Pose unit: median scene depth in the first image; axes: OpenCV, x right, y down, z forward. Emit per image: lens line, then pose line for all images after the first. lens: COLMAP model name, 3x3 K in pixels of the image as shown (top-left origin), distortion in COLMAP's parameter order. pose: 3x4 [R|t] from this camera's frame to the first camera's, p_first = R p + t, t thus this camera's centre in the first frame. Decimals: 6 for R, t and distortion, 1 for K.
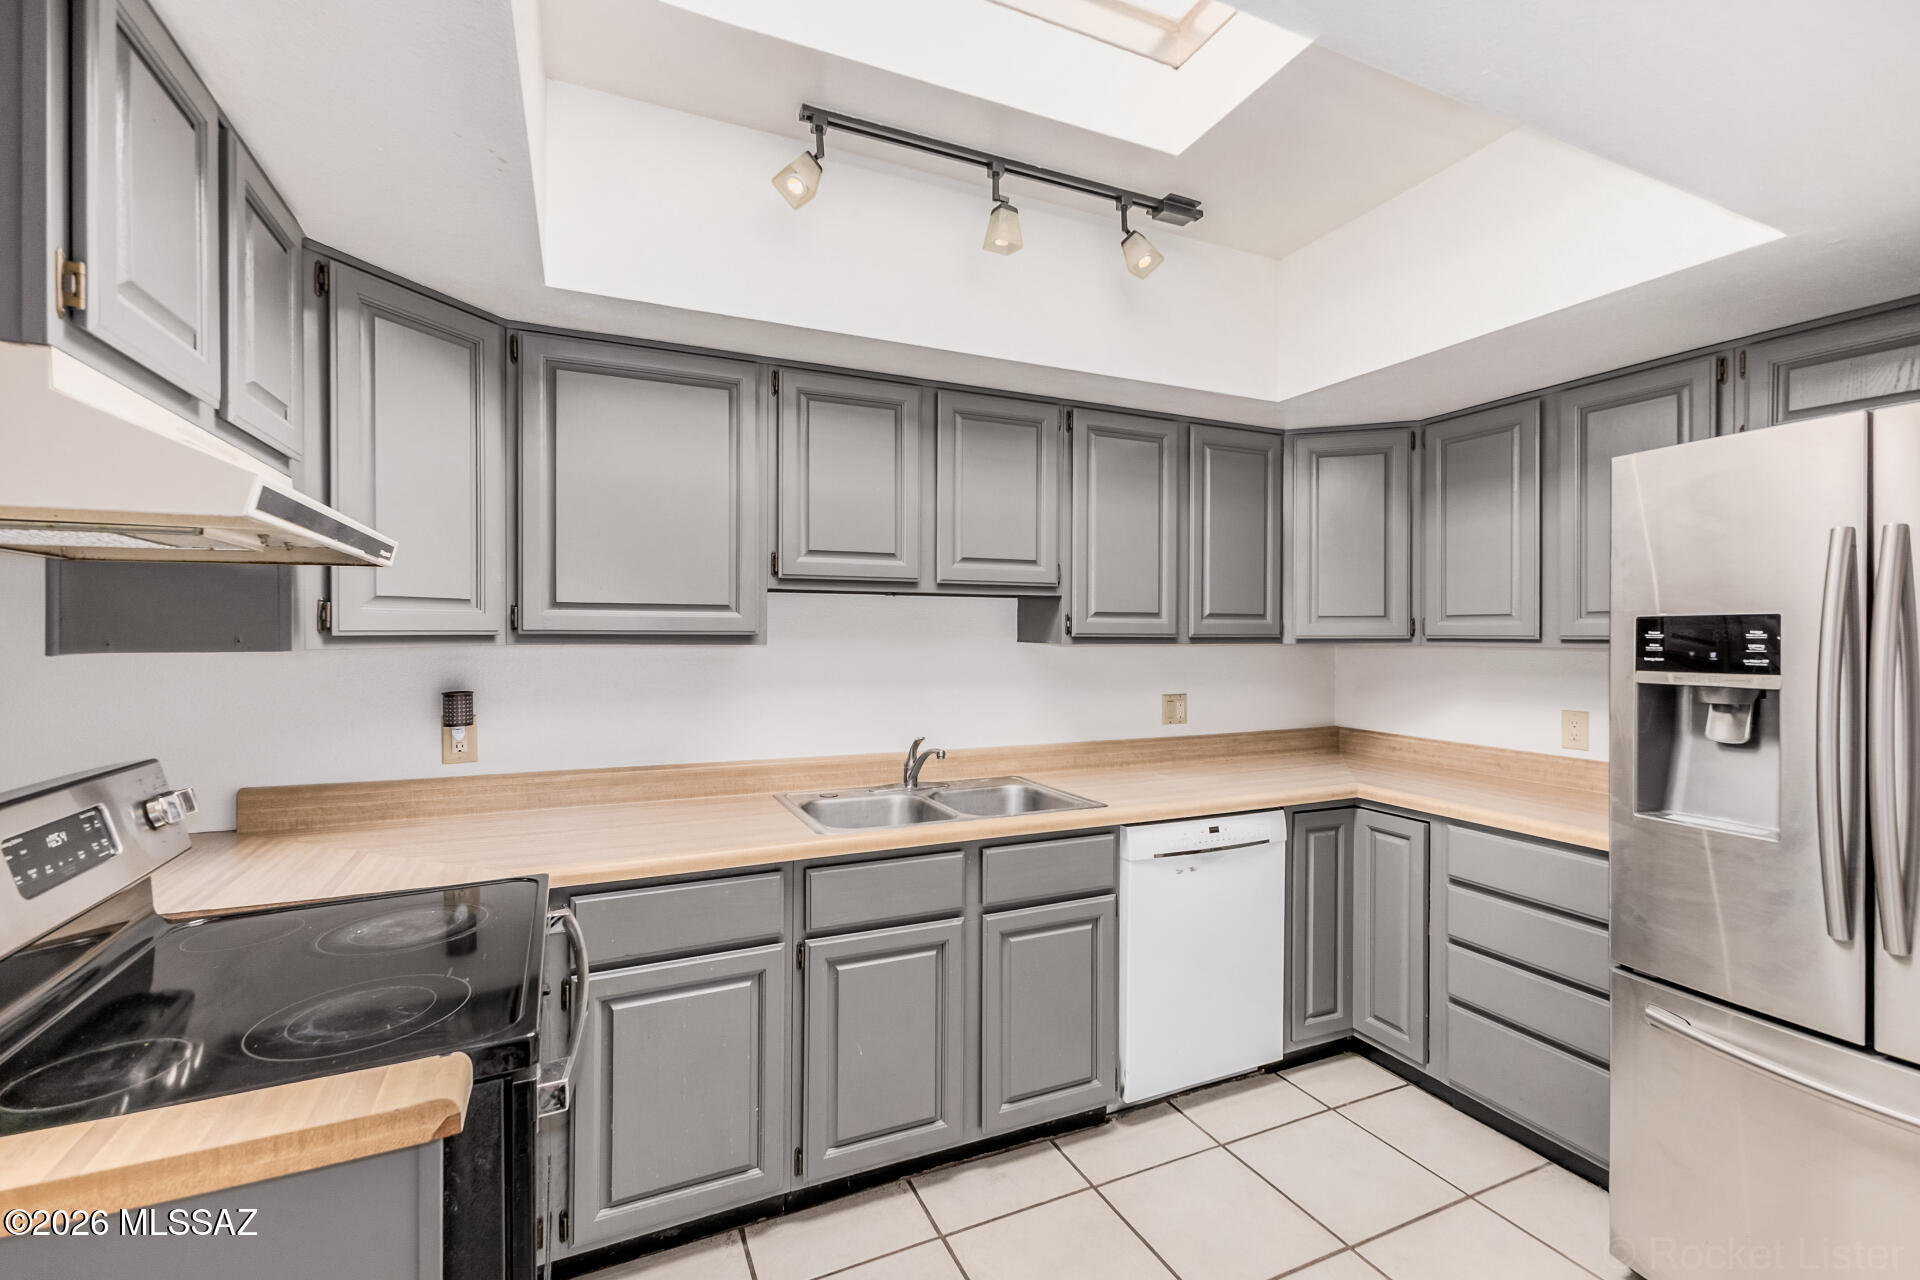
lens RADIAL K [[829.5, 0, 972.0], [0, 829.5, 637.1], [0, 0, 1]] dist [0.010131, -0.002086]
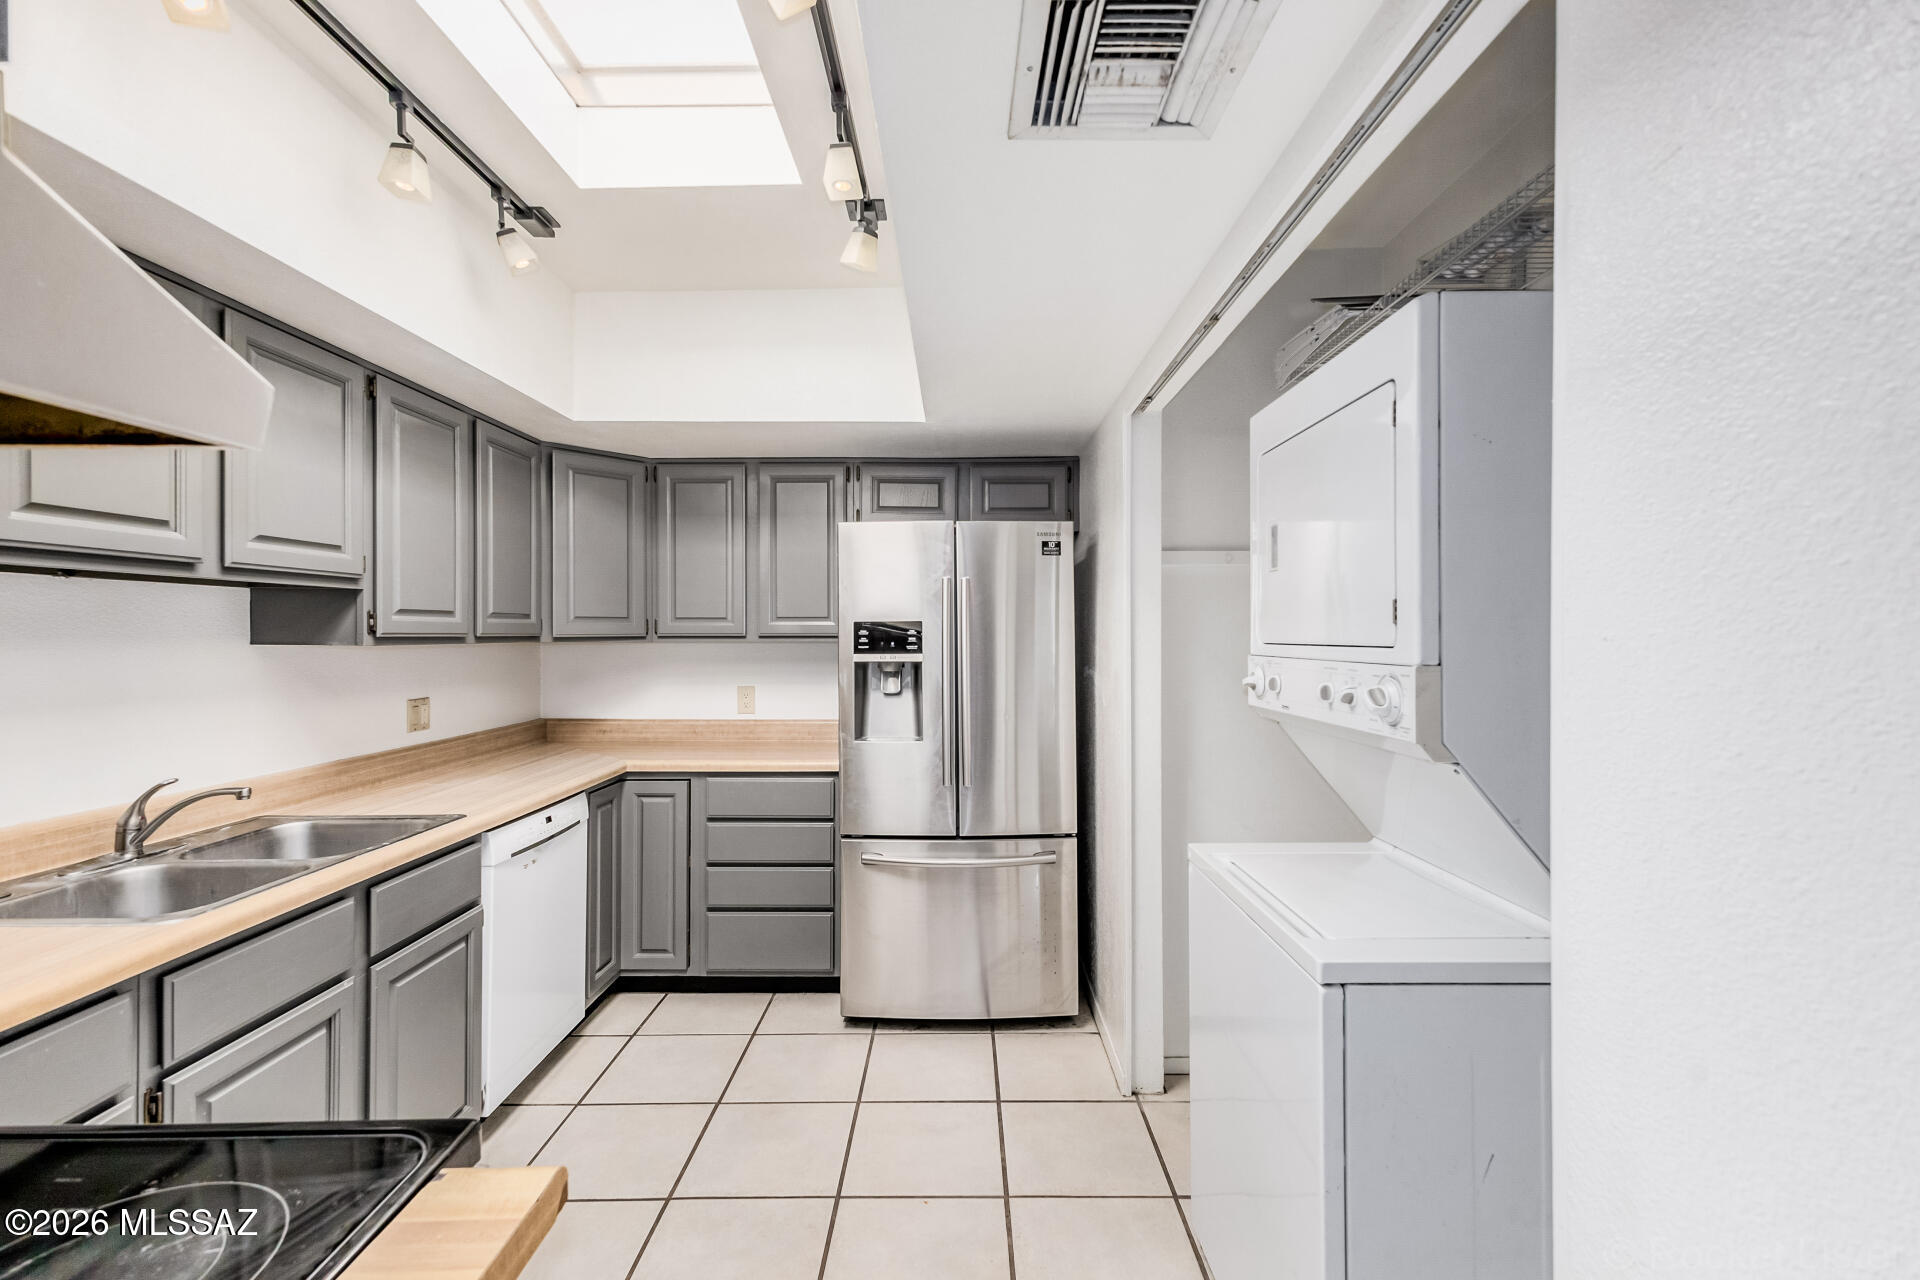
lens RADIAL K [[829.5, 0, 948.1], [0, 829.5, 639.6], [0, 0, 1]] dist [0.010131, -0.002086]
pose [[0.430185, -0.011346, 0.902669, -0.420225], [0.006576, 0.999934, 0.009435, -0.002070], [-0.902717, 0.001877, 0.430231, 0.087216]]
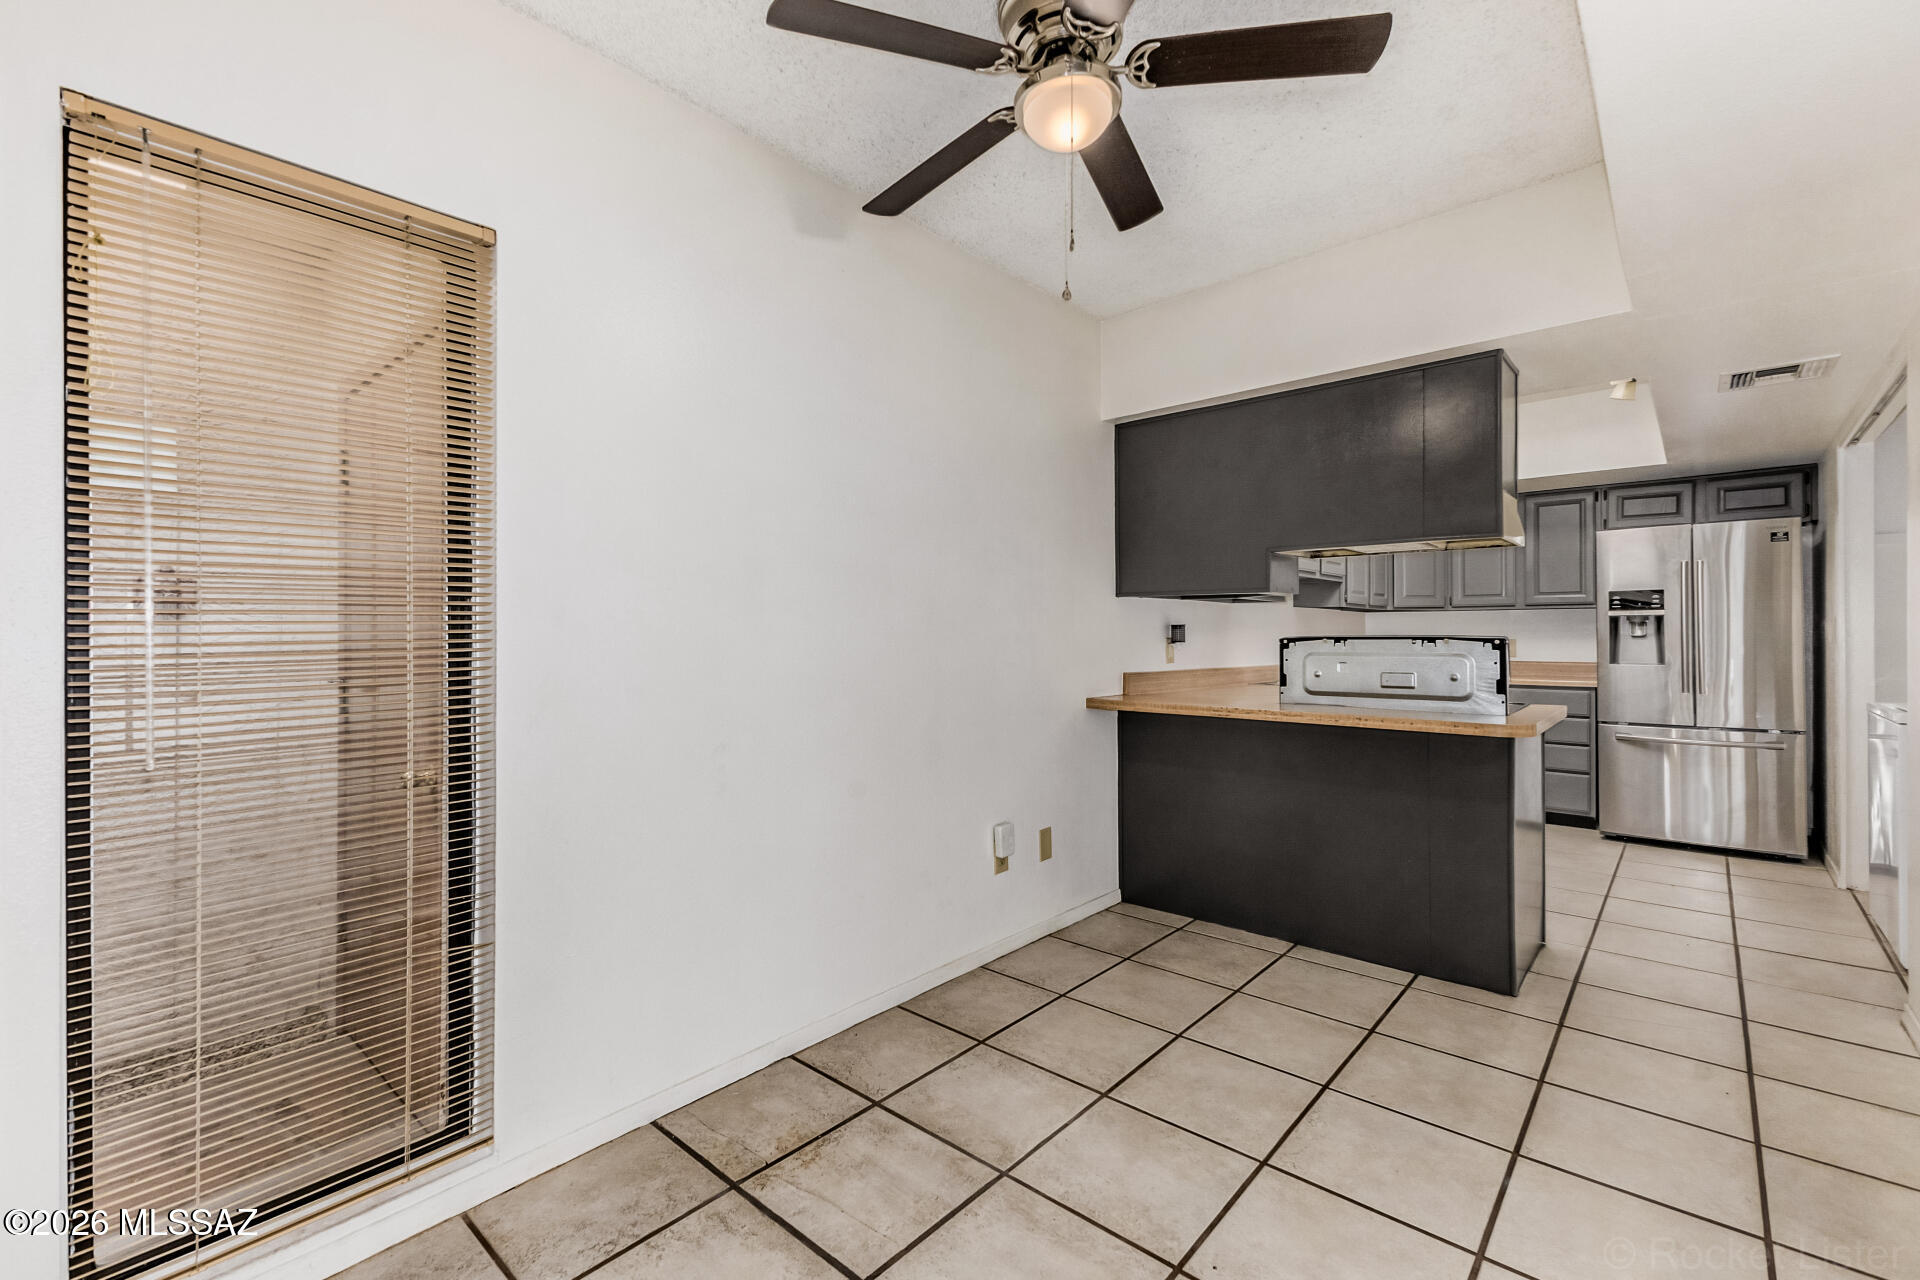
lens RADIAL K [[829.5, 0, 960.2], [0, 829.5, 633.5], [0, 0, 1]] dist [0.010131, -0.002086]
pose [[0.913344, -0.005043, 0.407157, -1.540682], [0.007169, 0.999967, -0.003697, 0.074613], [-0.407125, 0.006296, 0.913351, -0.422253]]
